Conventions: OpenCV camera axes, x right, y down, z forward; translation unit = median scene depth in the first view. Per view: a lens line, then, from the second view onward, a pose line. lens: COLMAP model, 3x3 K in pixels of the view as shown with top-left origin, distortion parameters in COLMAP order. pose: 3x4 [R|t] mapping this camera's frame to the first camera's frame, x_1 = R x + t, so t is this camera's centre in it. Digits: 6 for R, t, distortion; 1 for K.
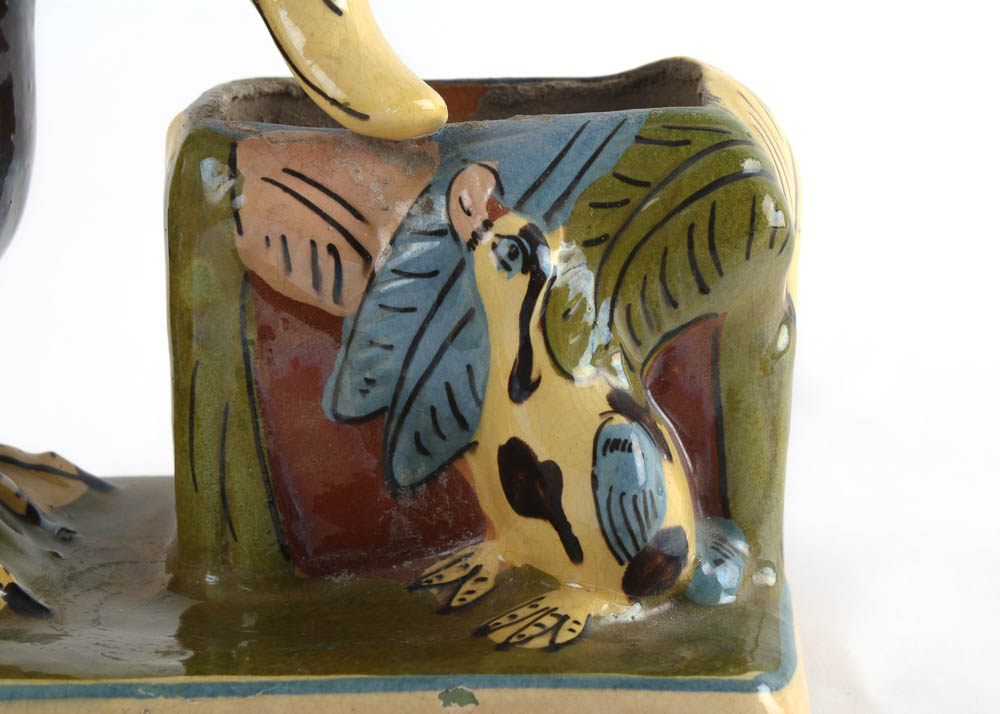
lens RADIAL K [[2456.7, 0, 495.7], [0, 2456.7, 358.2], [0, 0, 1]] dist [0.093918, 0.000000]
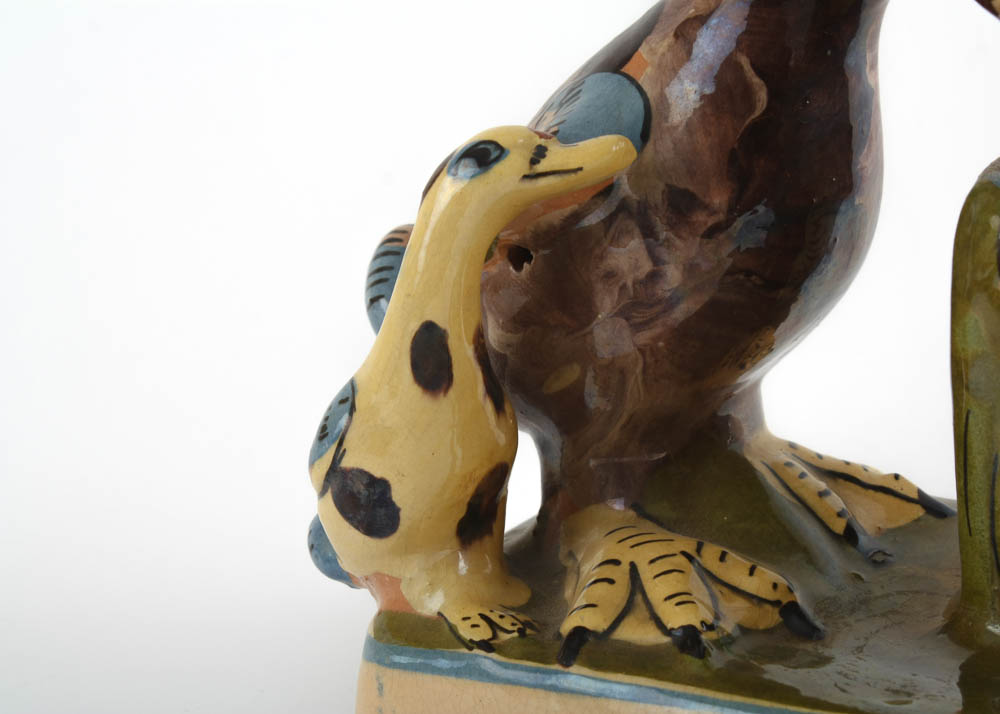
lens RADIAL K [[2422.0, 0, 500.5], [0, 2422.0, 355.9], [0, 0, 1]] dist [0.028153, 0.000000]
pose [[0.843346, 0.077484, -0.531755, 0.248745], [-0.058444, 0.996905, 0.052572, -0.063018], [0.534183, -0.013258, 0.845265, 0.050426]]
